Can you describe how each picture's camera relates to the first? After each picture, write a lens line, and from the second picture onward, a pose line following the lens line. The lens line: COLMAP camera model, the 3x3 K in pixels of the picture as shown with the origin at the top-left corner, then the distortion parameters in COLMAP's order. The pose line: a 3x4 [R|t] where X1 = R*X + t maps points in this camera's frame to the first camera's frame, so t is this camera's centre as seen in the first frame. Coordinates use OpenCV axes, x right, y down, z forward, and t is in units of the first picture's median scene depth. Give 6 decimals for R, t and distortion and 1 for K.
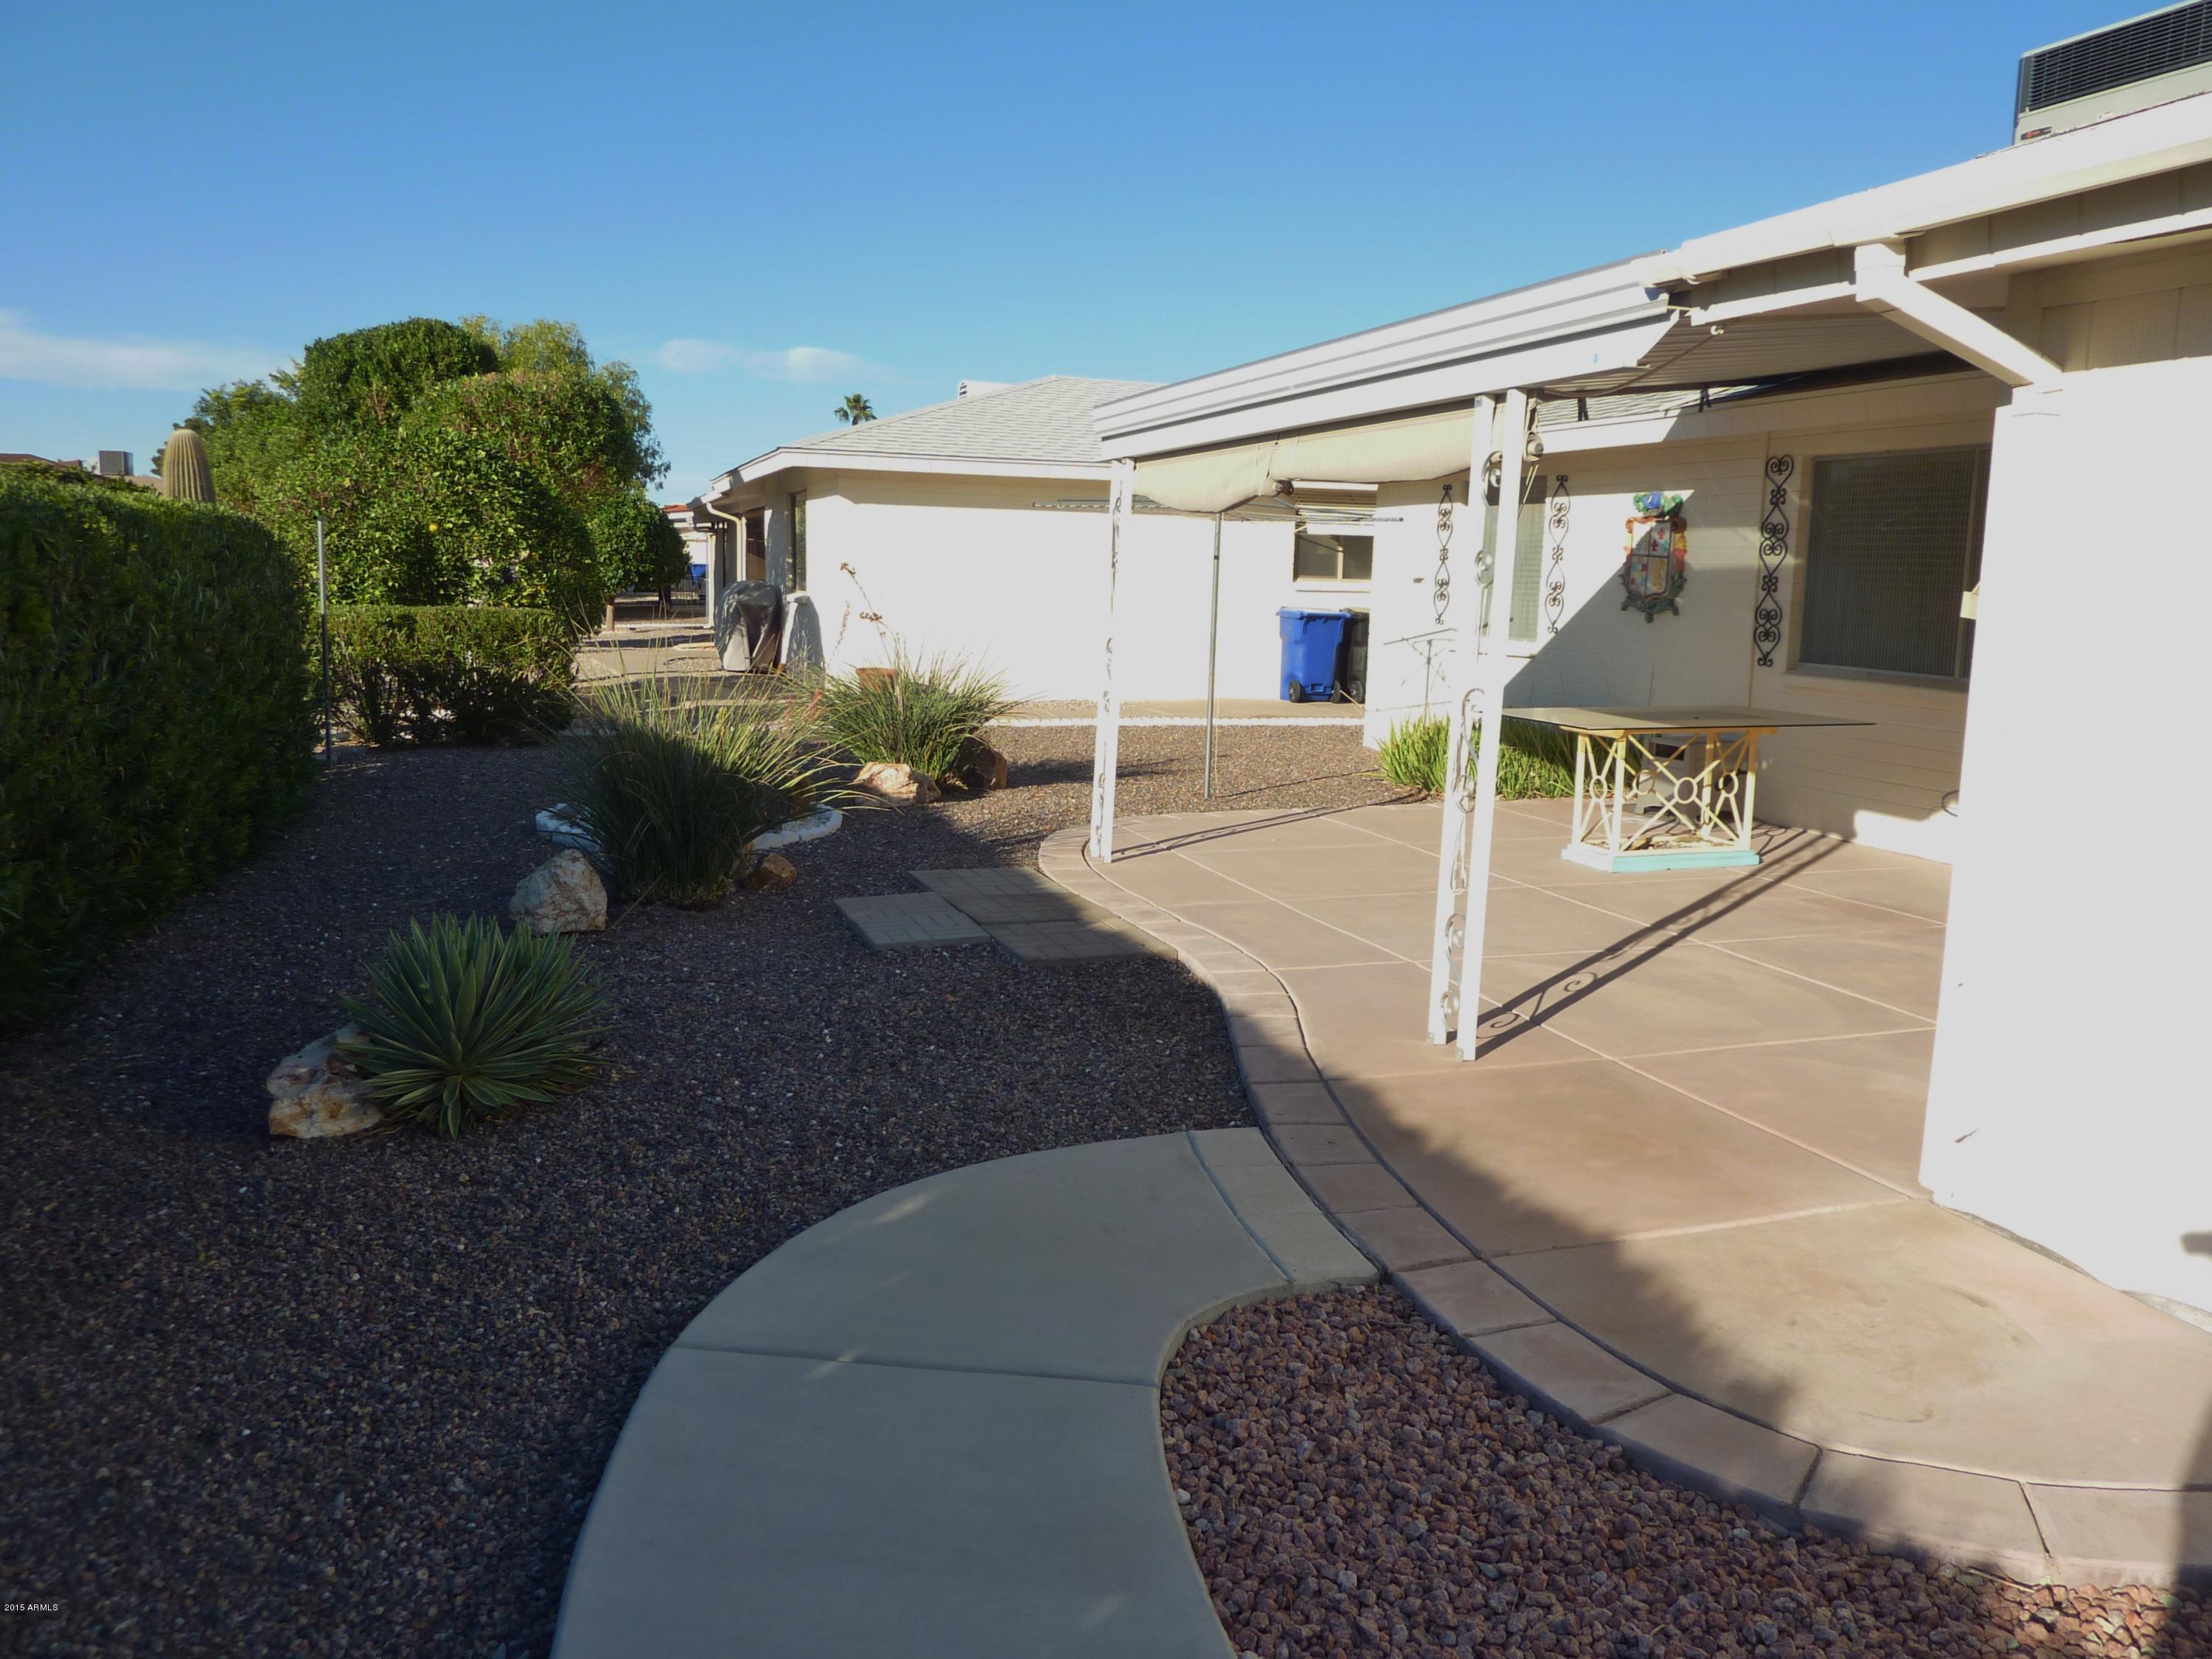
lens RADIAL K [[1691.4, 0, 1103.7], [0, 1691.4, 825.5], [0, 0, 1]] dist [0.003387, -0.138442]
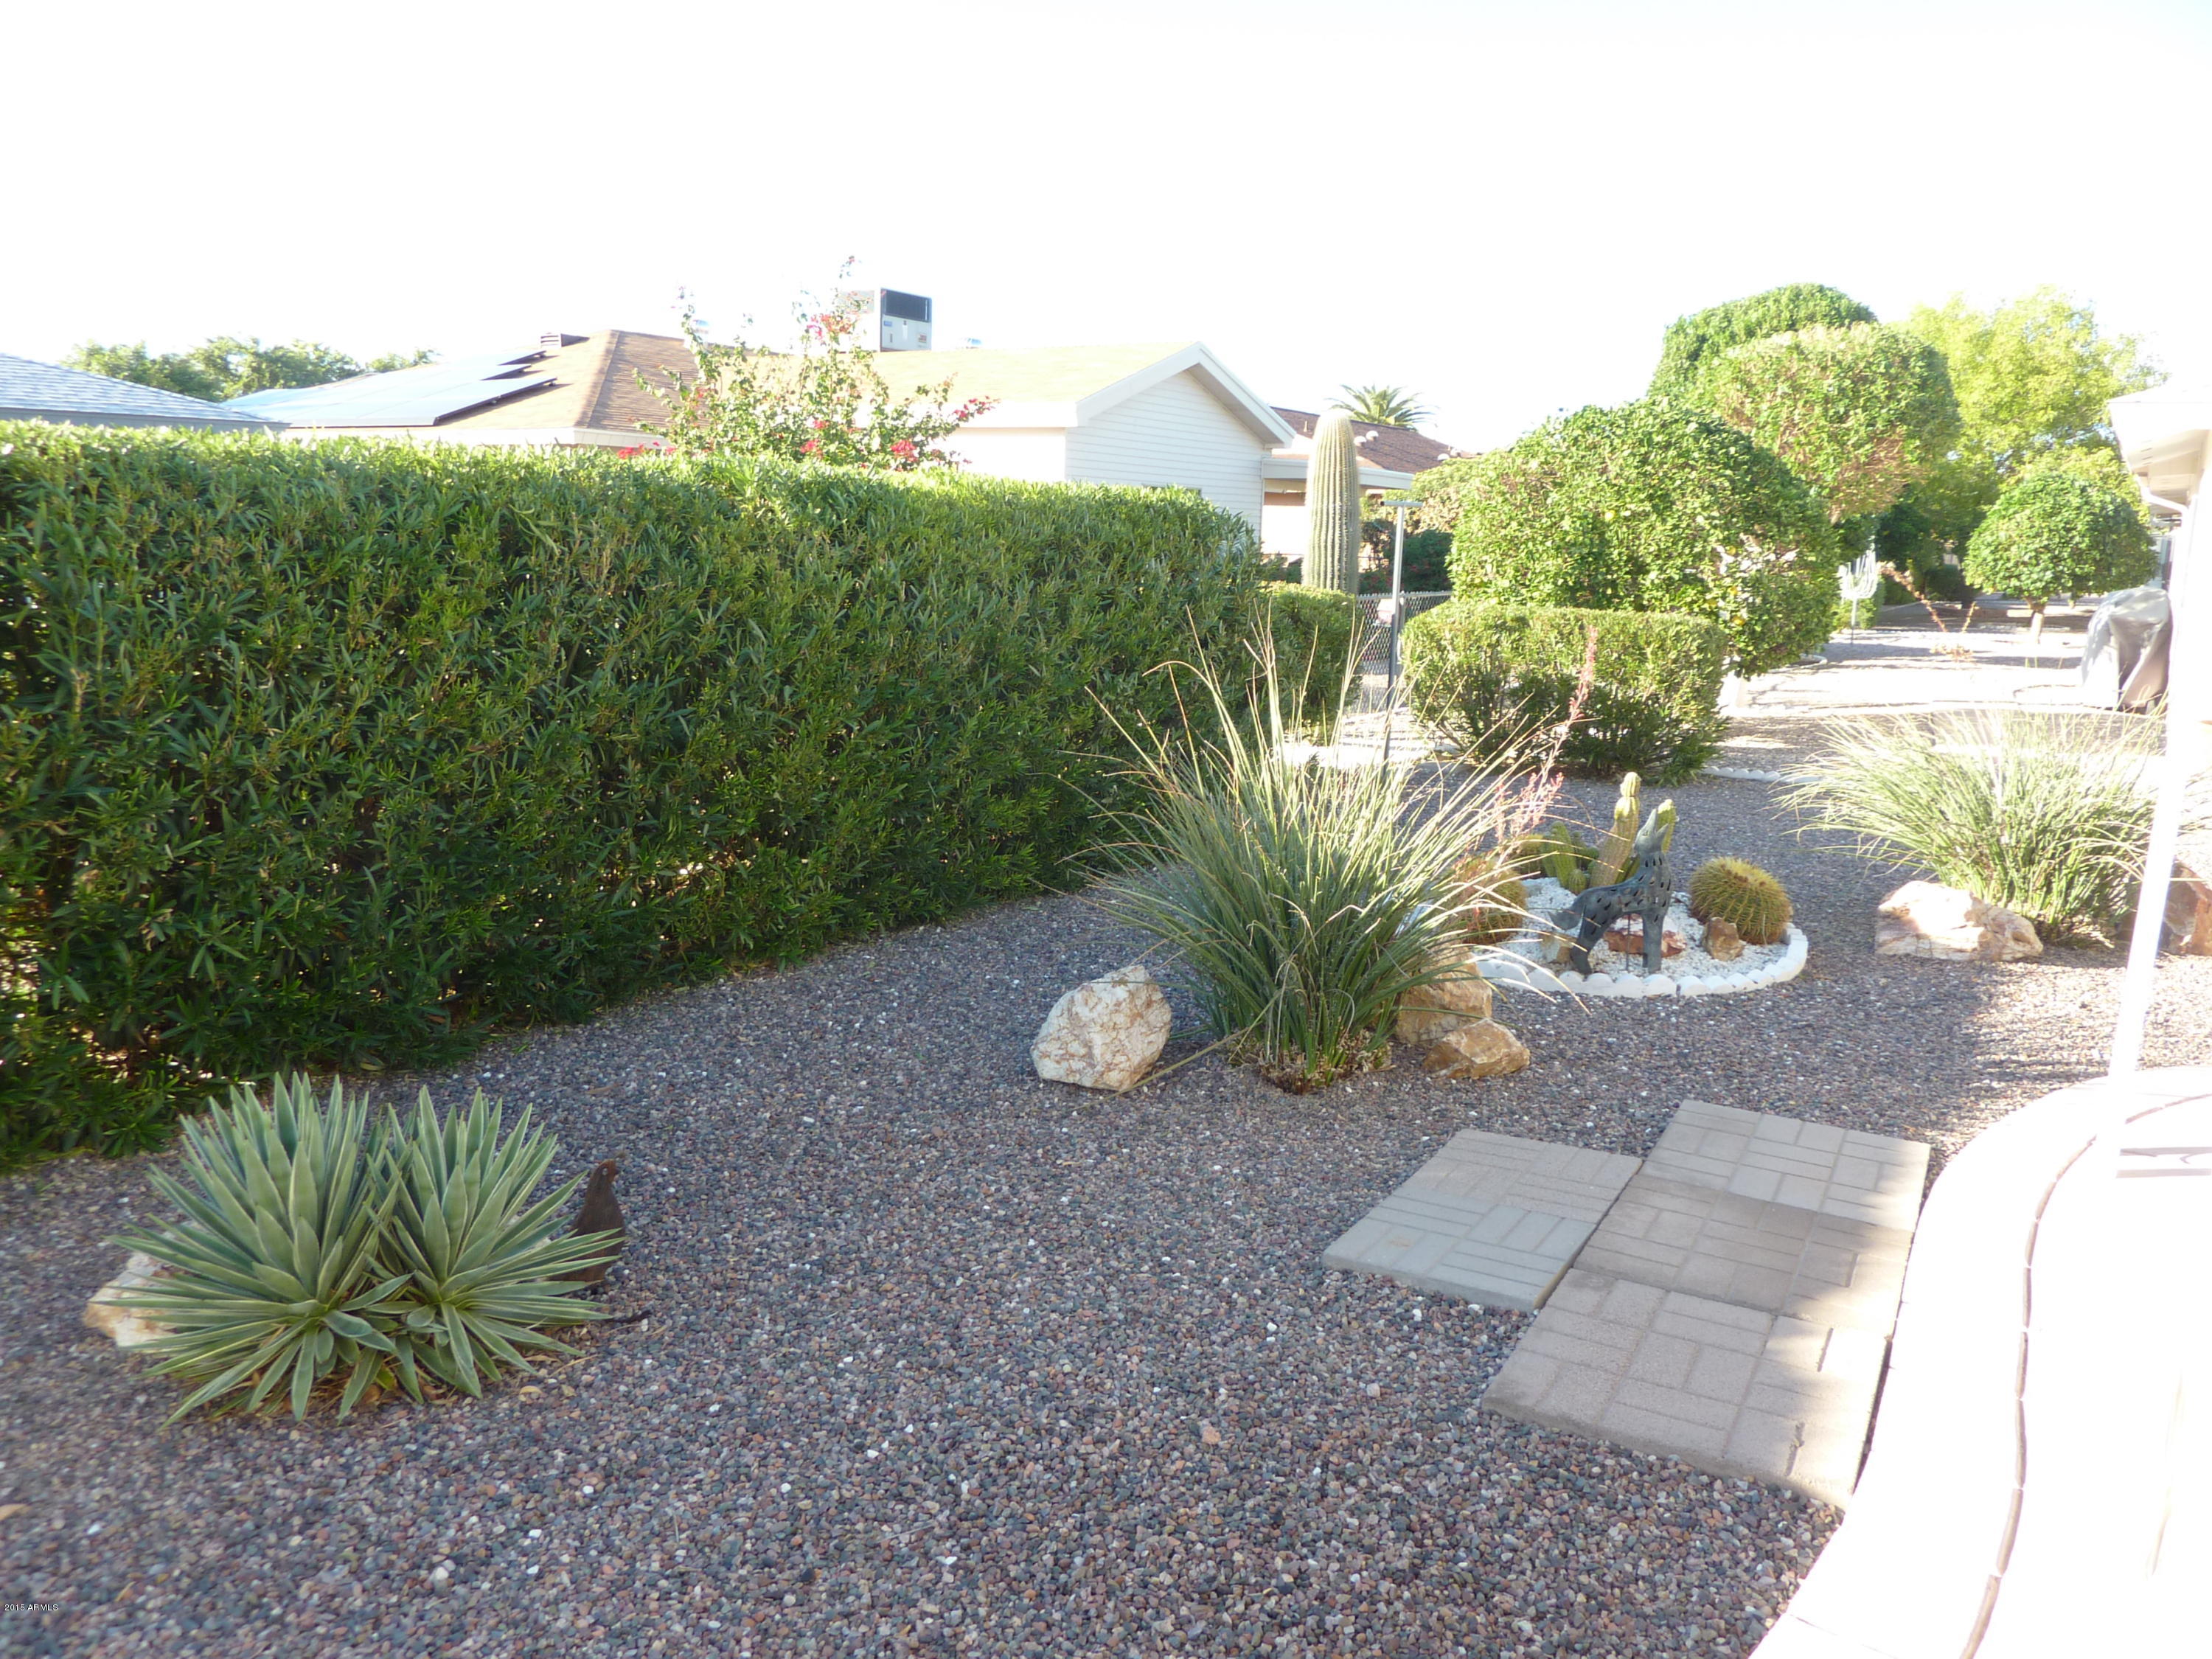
lens RADIAL K [[1672.8, 0, 1097.4], [0, 1672.8, 814.5], [0, 0, 1]] dist [-0.026686, -0.005061]
pose [[0.636008, 0.124455, -0.761580, 0.129606], [-0.126153, 0.990401, 0.056496, -0.055880], [0.761301, 0.060143, 0.645604, 0.354641]]
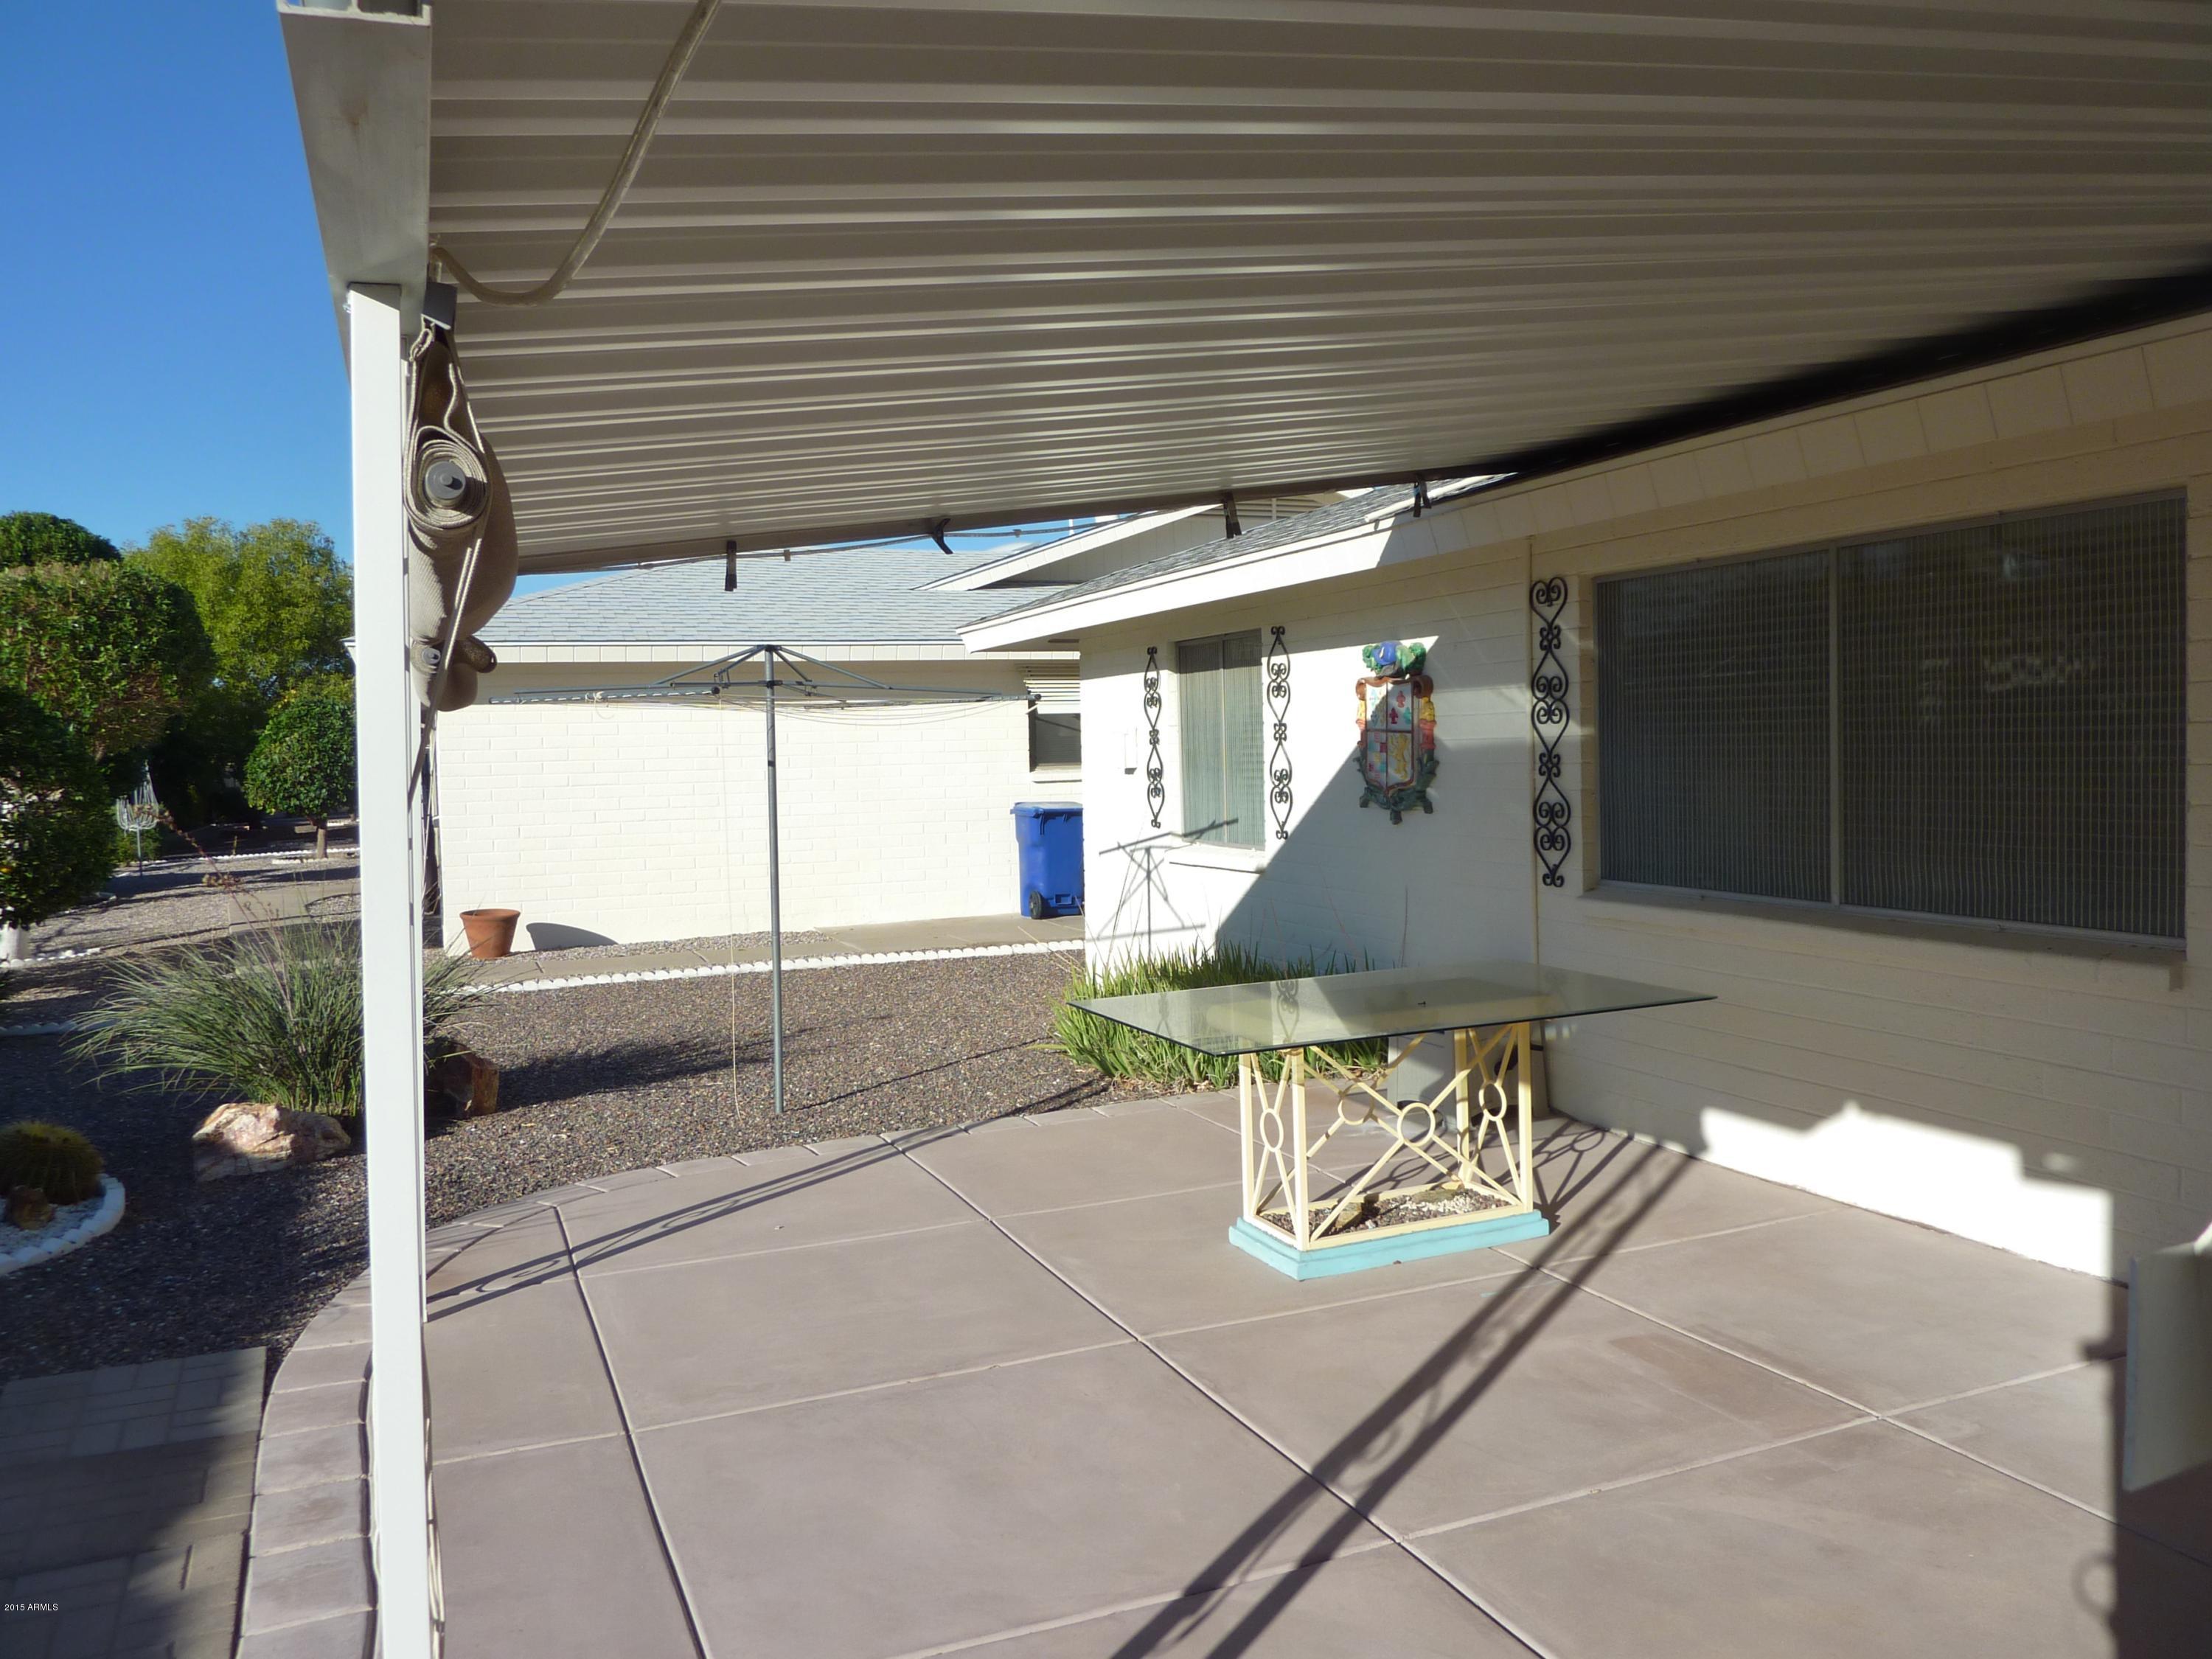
lens RADIAL K [[1672.8, 0, 1097.4], [0, 1672.8, 814.5], [0, 0, 1]] dist [-0.026686, -0.005061]
pose [[0.996569, -0.051940, 0.064447, 0.156272], [0.058679, 0.992471, -0.107505, -0.057297], [-0.058378, 0.110918, 0.992114, 0.318983]]
